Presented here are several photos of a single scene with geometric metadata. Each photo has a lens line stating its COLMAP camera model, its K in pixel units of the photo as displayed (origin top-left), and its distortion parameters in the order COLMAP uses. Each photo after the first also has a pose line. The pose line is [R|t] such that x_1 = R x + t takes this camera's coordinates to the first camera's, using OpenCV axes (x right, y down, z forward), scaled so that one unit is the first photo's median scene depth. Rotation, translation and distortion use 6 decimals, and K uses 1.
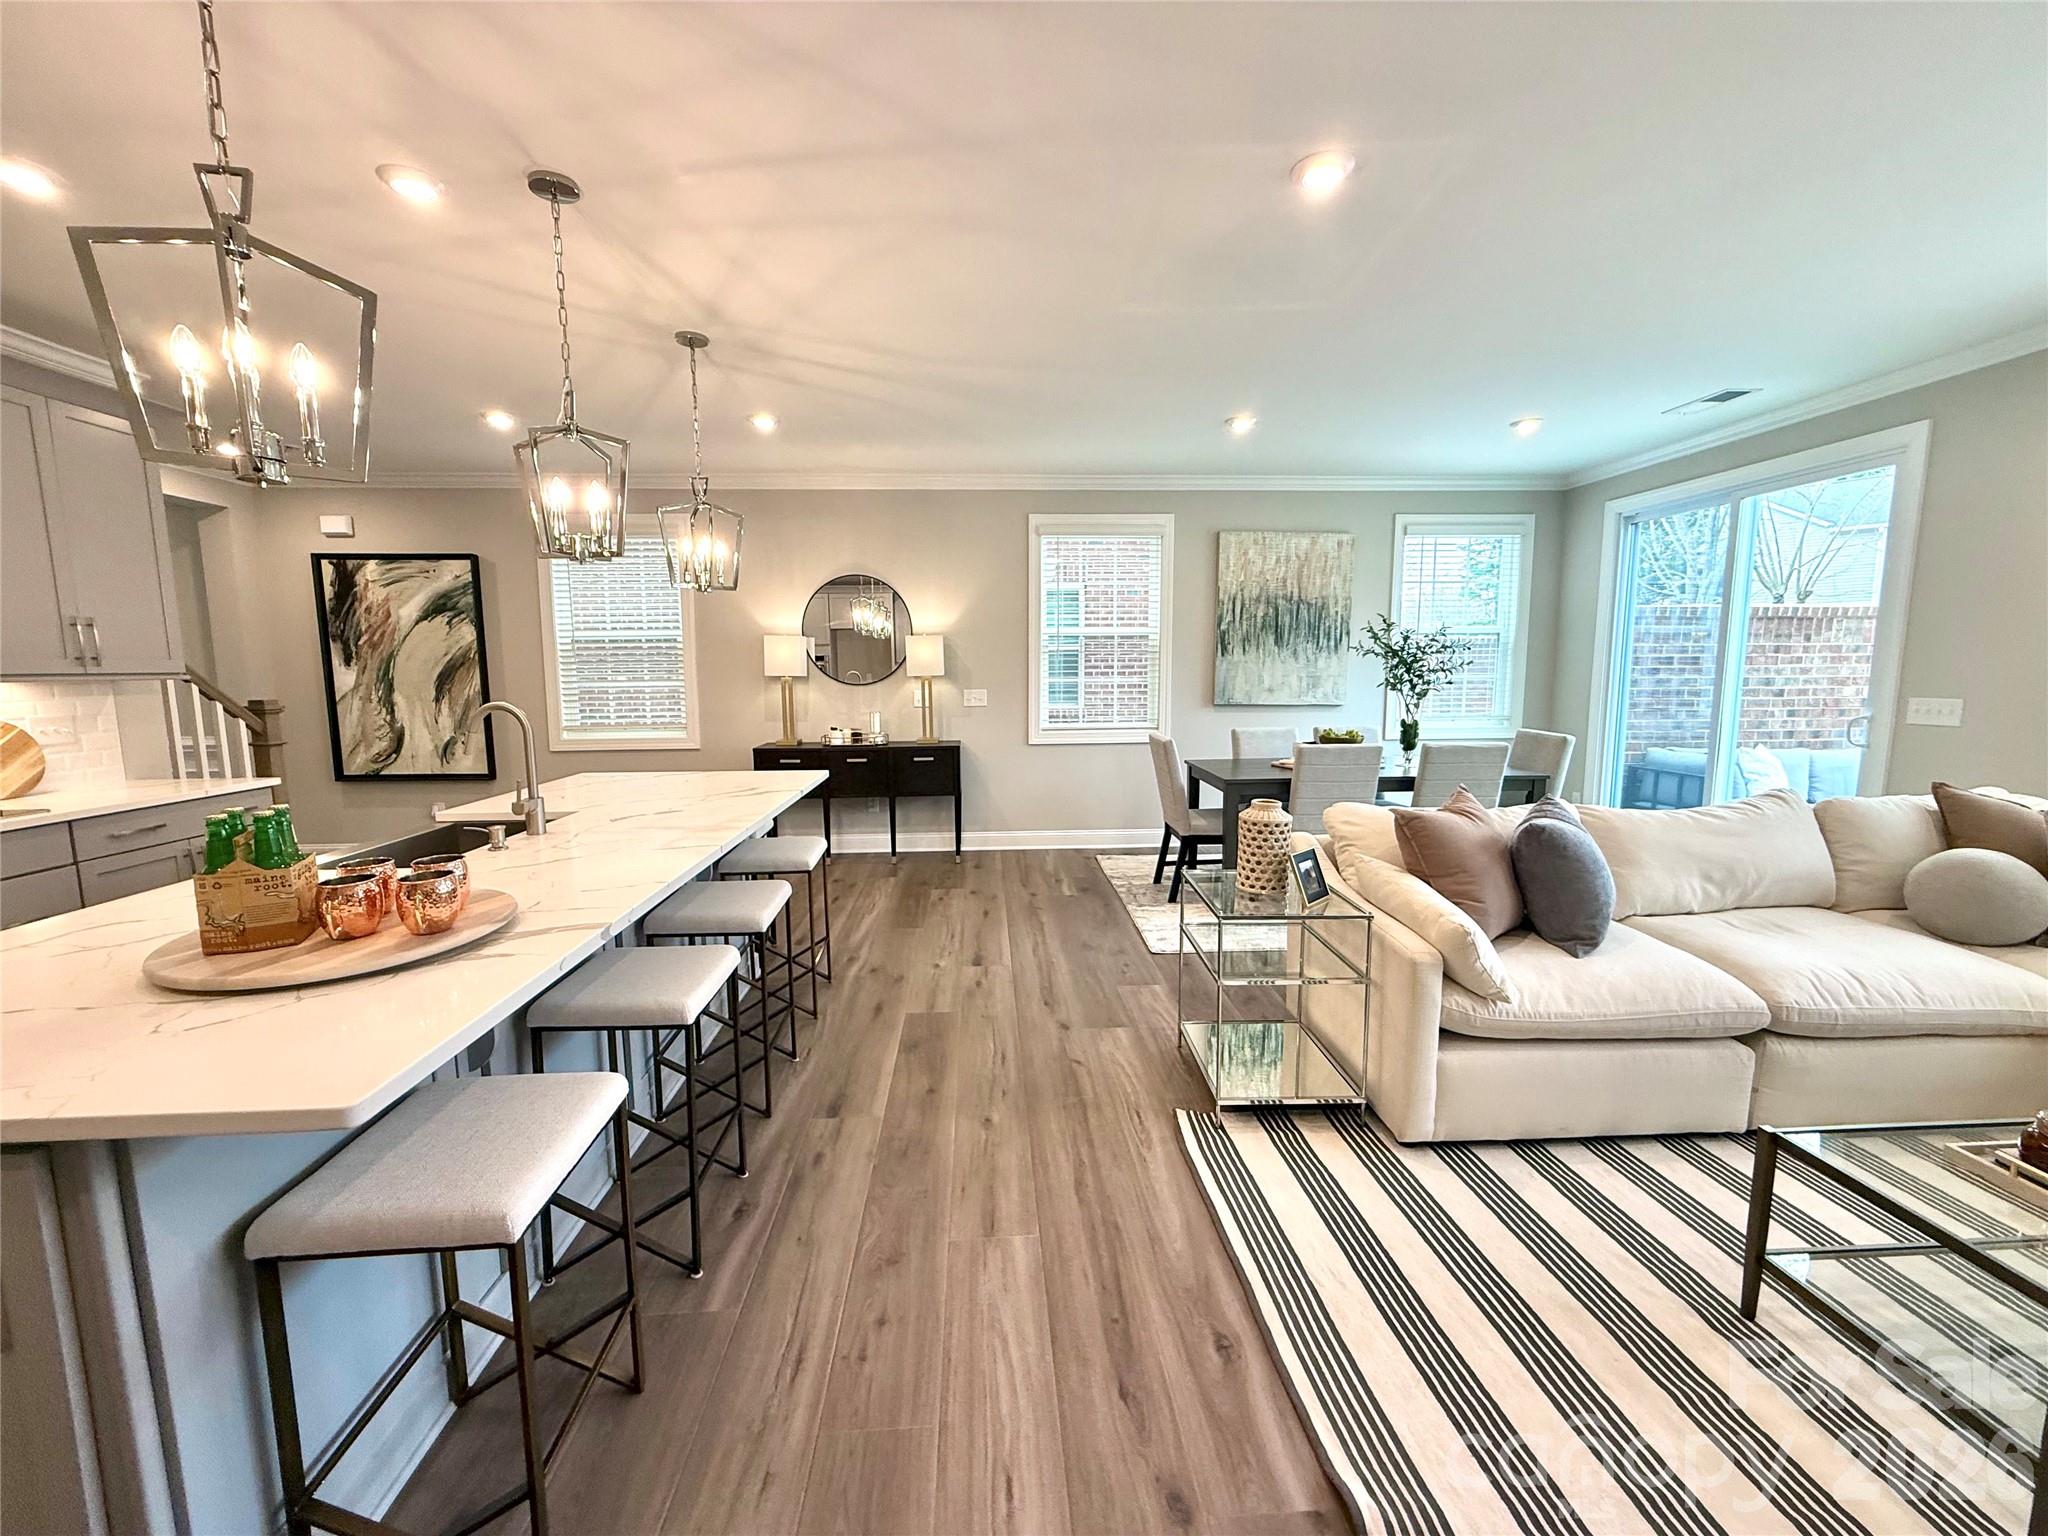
lens RADIAL K [[814.7, 0, 1019.2], [0, 814.7, 766.7], [0, 0, 1]] dist [0.000040, -0.000302]
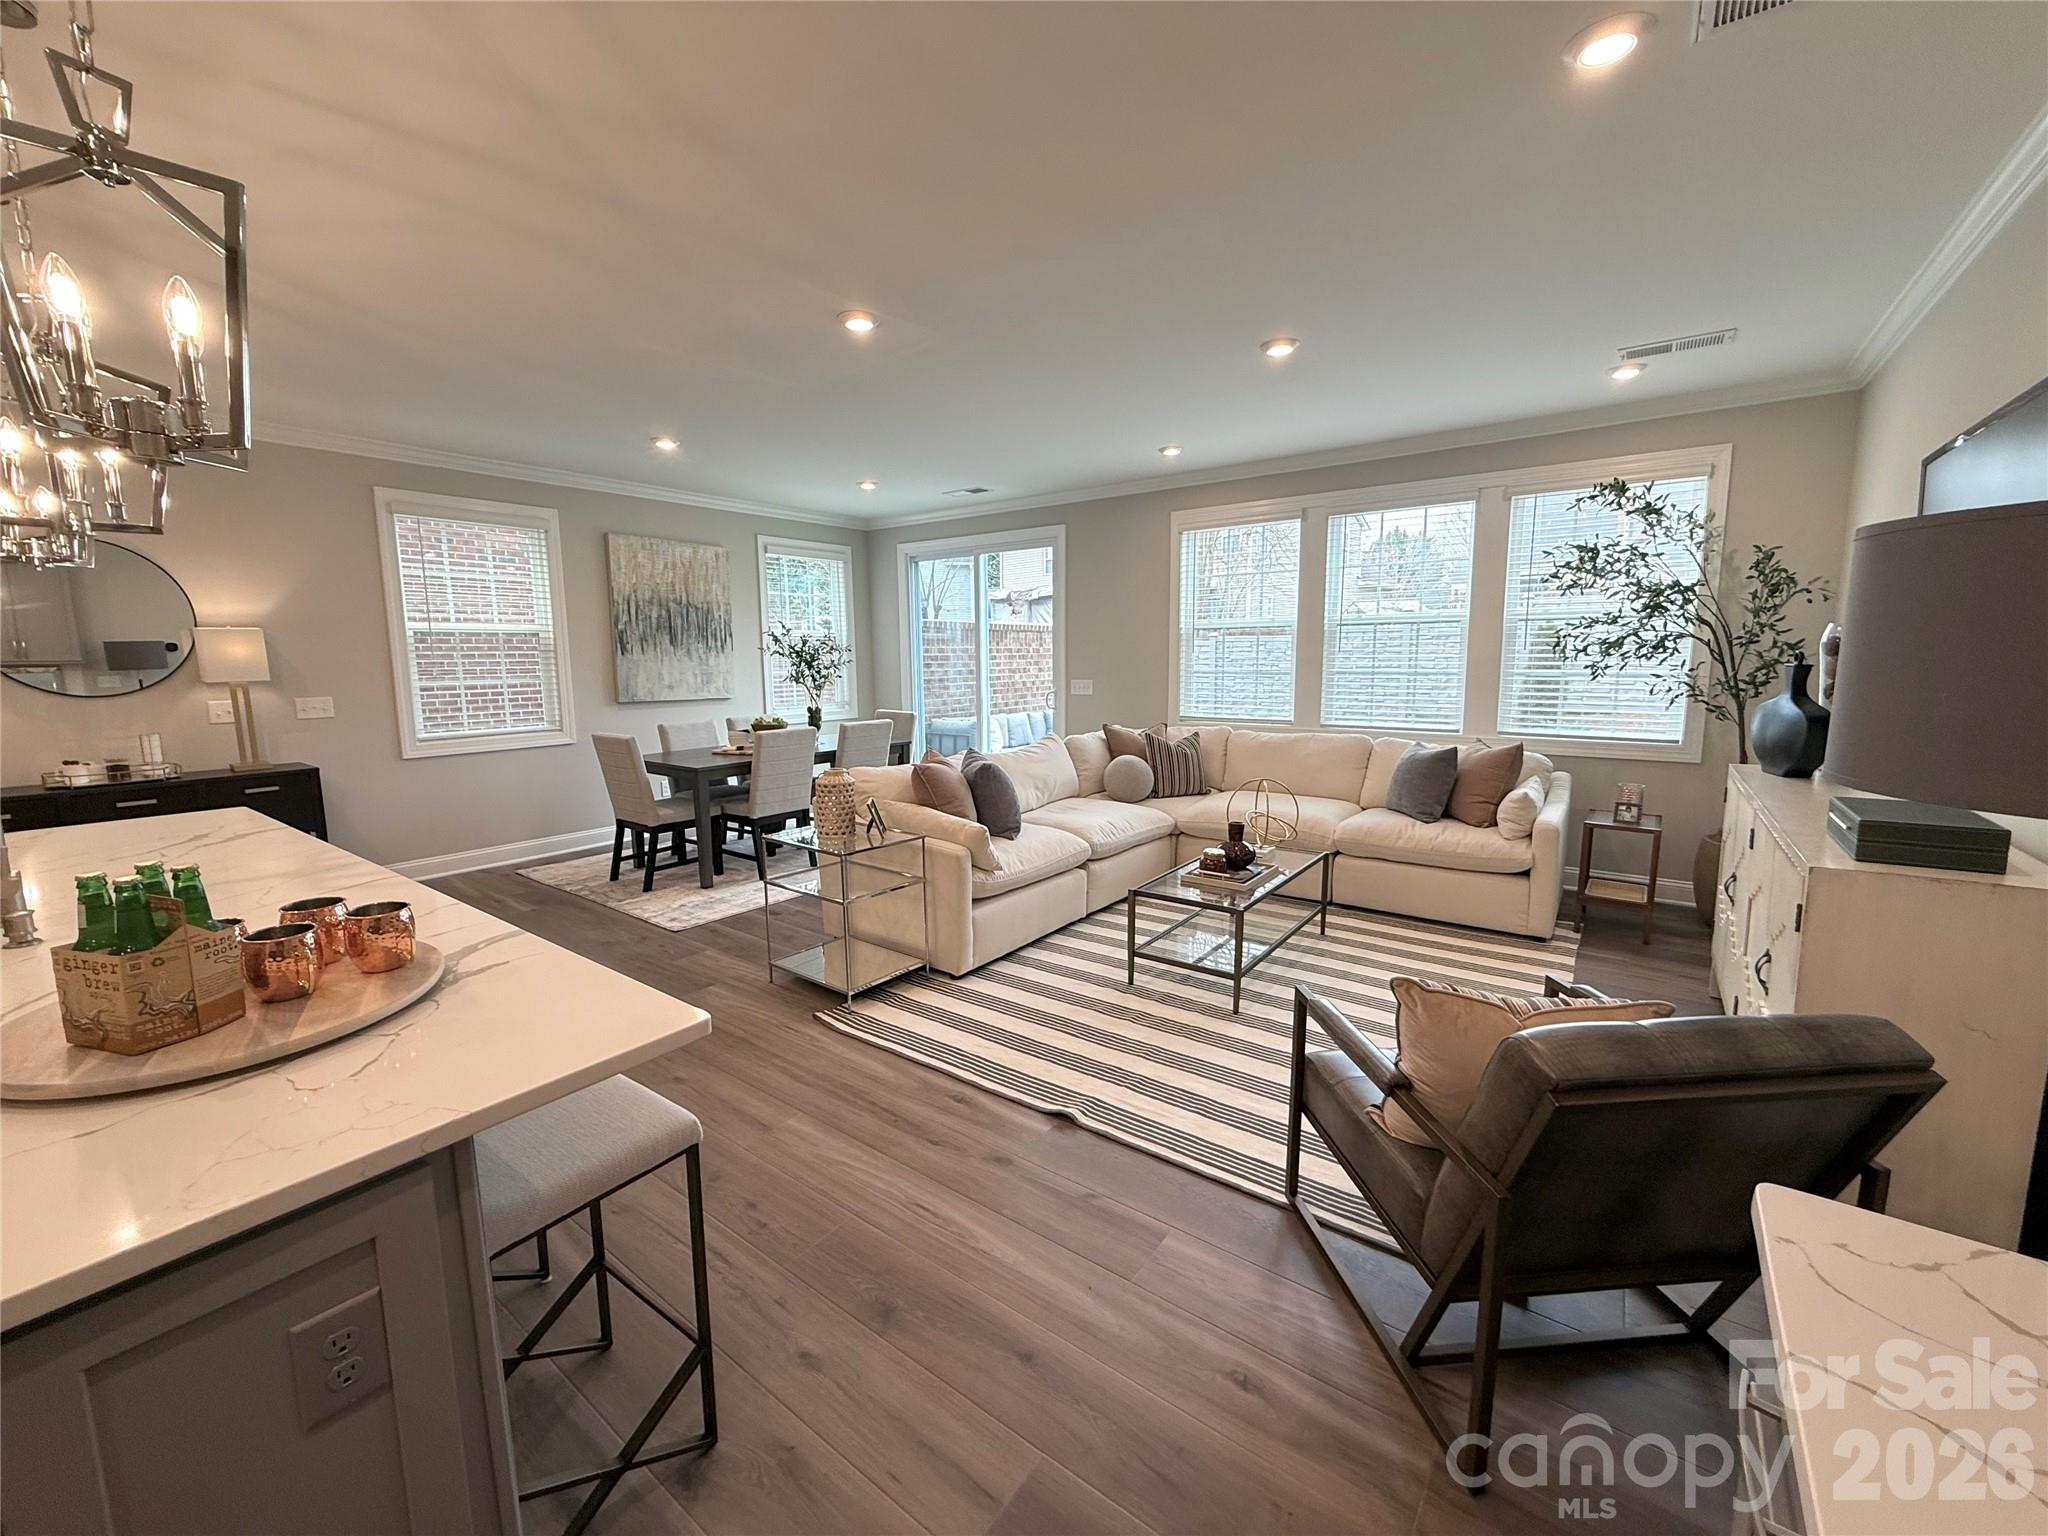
lens RADIAL K [[814.7, 0, 1013.4], [0, 814.7, 768.5], [0, 0, 1]] dist [0.000040, -0.000302]
pose [[0.646617, -0.105686, 0.755458, -0.281410], [0.098544, 0.993630, 0.054659, -0.001417], [-0.756423, 0.039103, 0.652913, -0.047805]]
